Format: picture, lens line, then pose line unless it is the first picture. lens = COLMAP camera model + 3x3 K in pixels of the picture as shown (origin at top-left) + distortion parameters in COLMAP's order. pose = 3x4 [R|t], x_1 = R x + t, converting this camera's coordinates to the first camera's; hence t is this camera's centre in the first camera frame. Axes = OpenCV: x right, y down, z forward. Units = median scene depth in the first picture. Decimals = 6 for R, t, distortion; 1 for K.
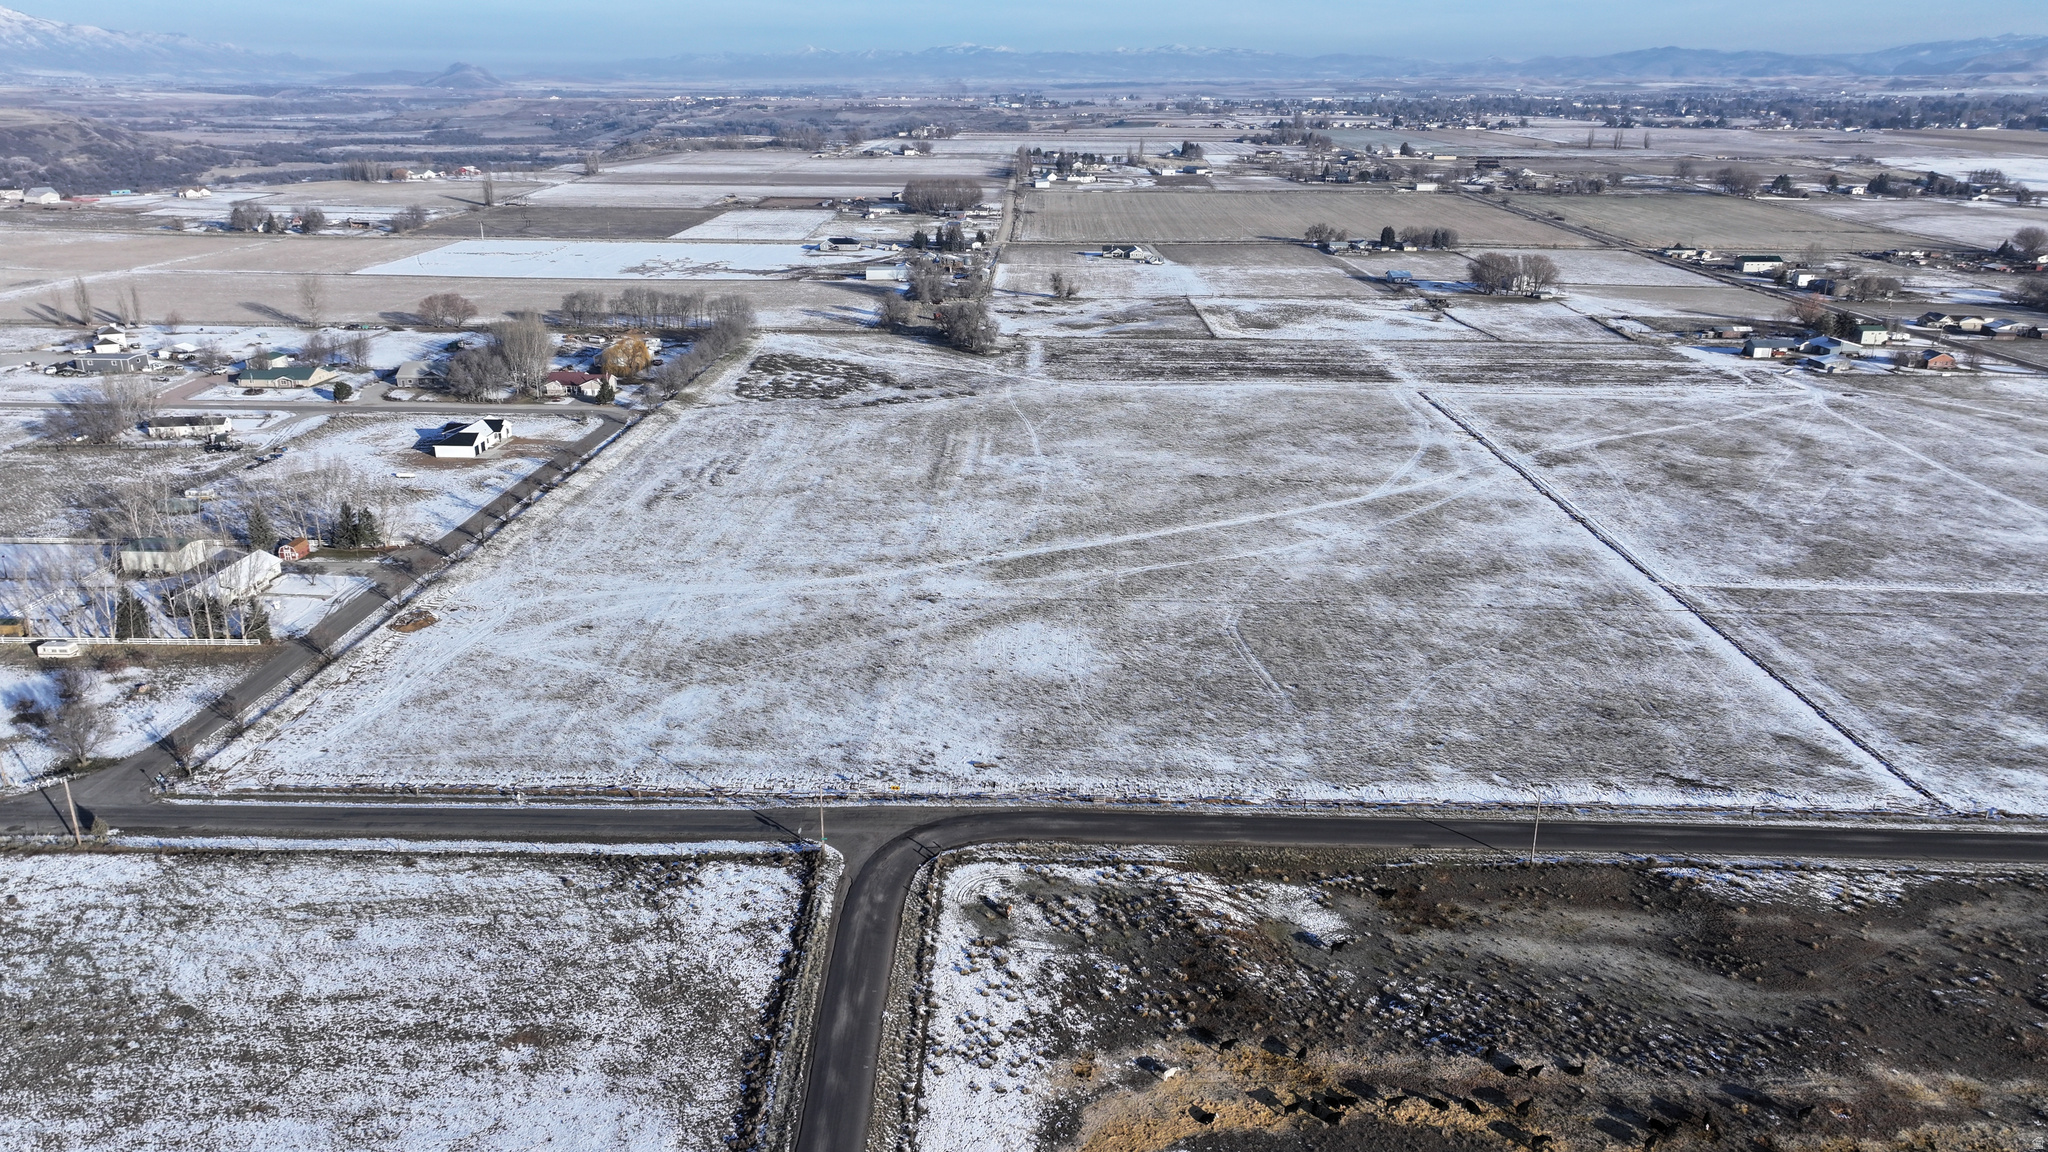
lens RADIAL K [[1434.1, 0, 1021.2], [0, 1434.1, 581.7], [0, 0, 1]] dist [-0.004697, 0.025067]
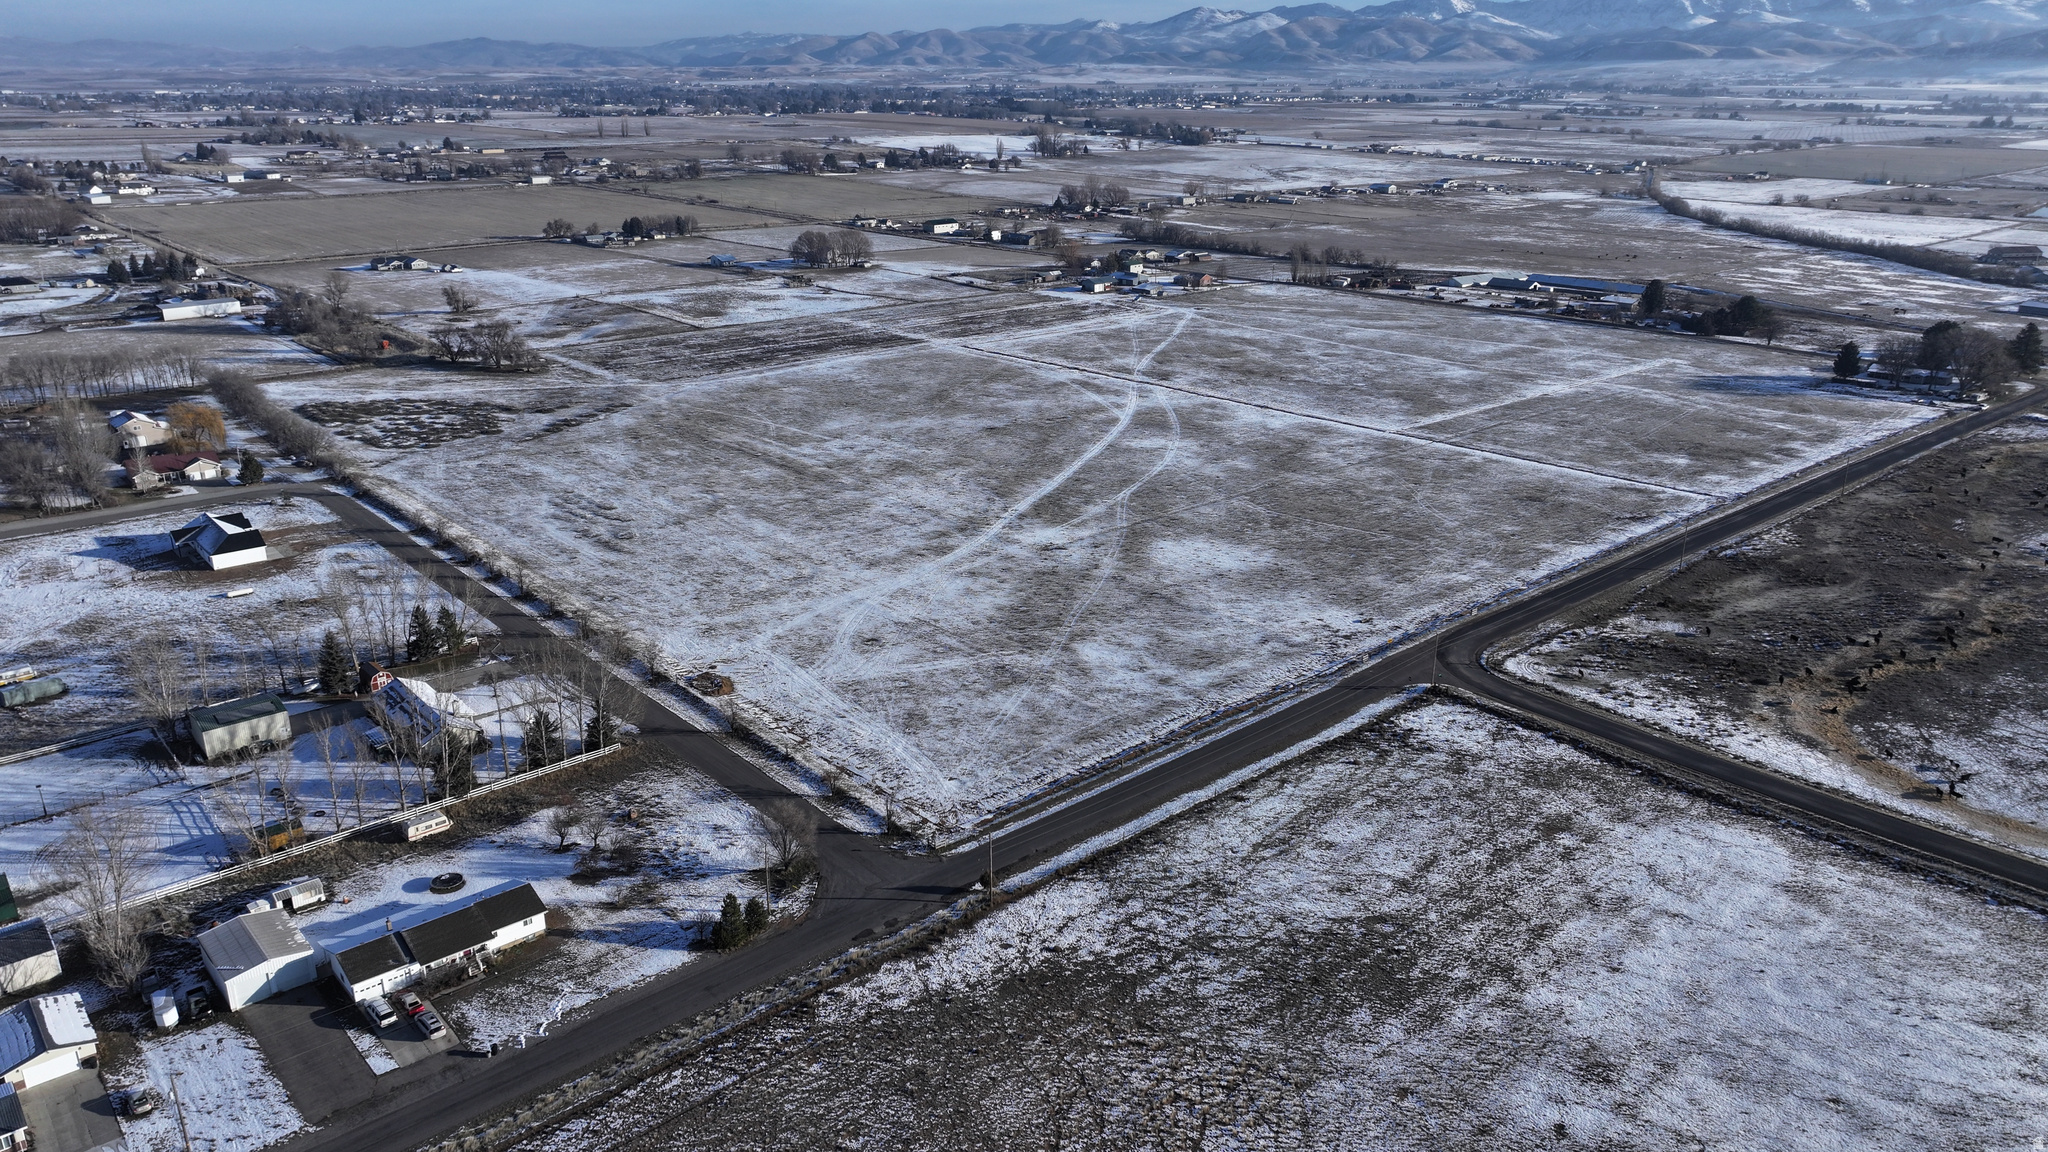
lens RADIAL K [[1434.1, 0, 1021.2], [0, 1434.1, 581.7], [0, 0, 1]] dist [-0.004697, 0.025067]
pose [[0.731657, -0.232373, 0.640844, -0.874600], [0.228391, 0.969333, 0.090729, -0.075990], [-0.642274, 0.079981, 0.762291, 0.177377]]
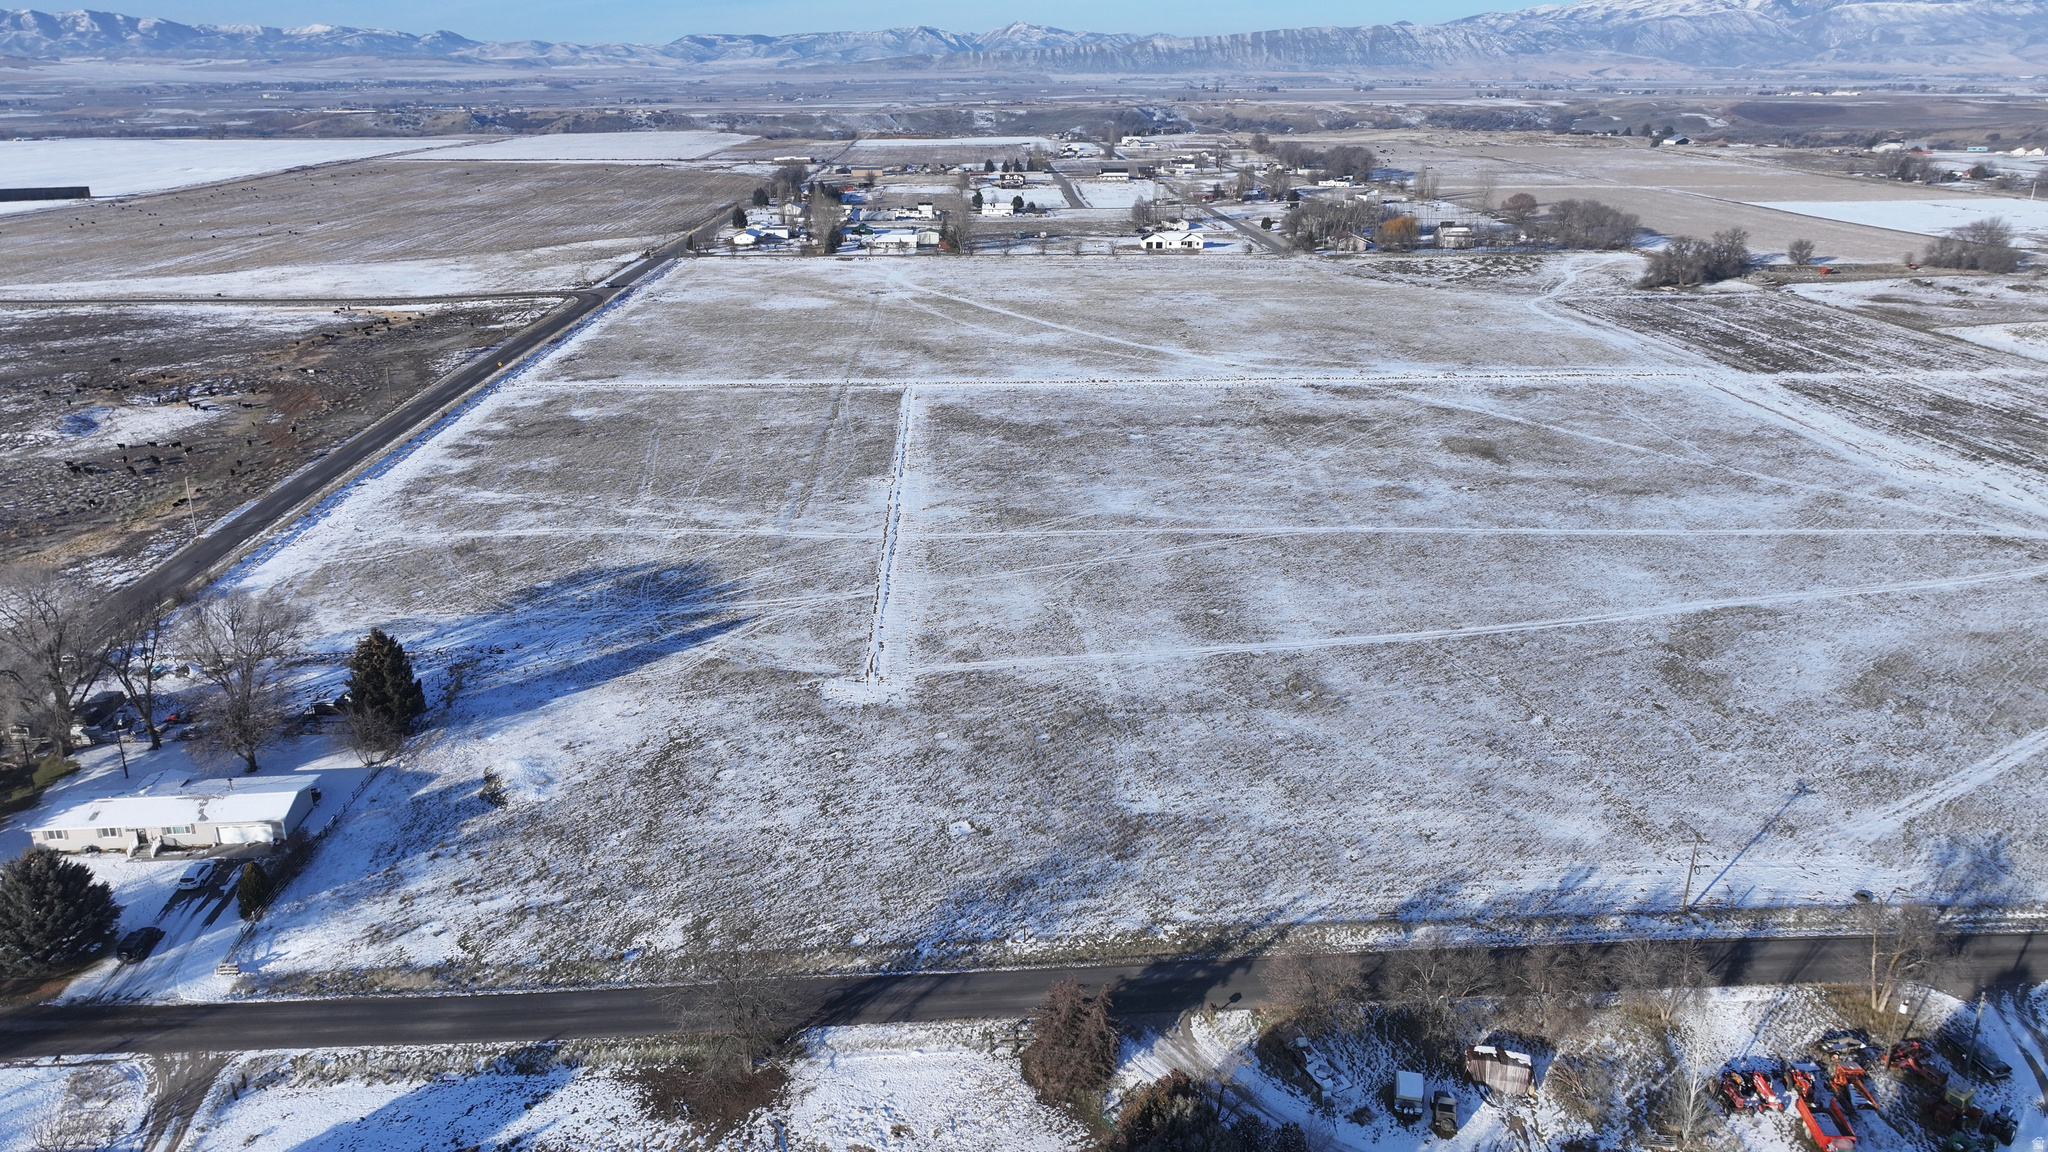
lens RADIAL K [[1434.1, 0, 1021.2], [0, 1434.1, 581.7], [0, 0, 1]] dist [-0.004697, 0.025067]
pose [[0.067213, 0.329464, -0.941773, 1.836988], [-0.328702, 0.898525, 0.290875, -0.255556], [0.942039, 0.290012, 0.168688, 1.053126]]
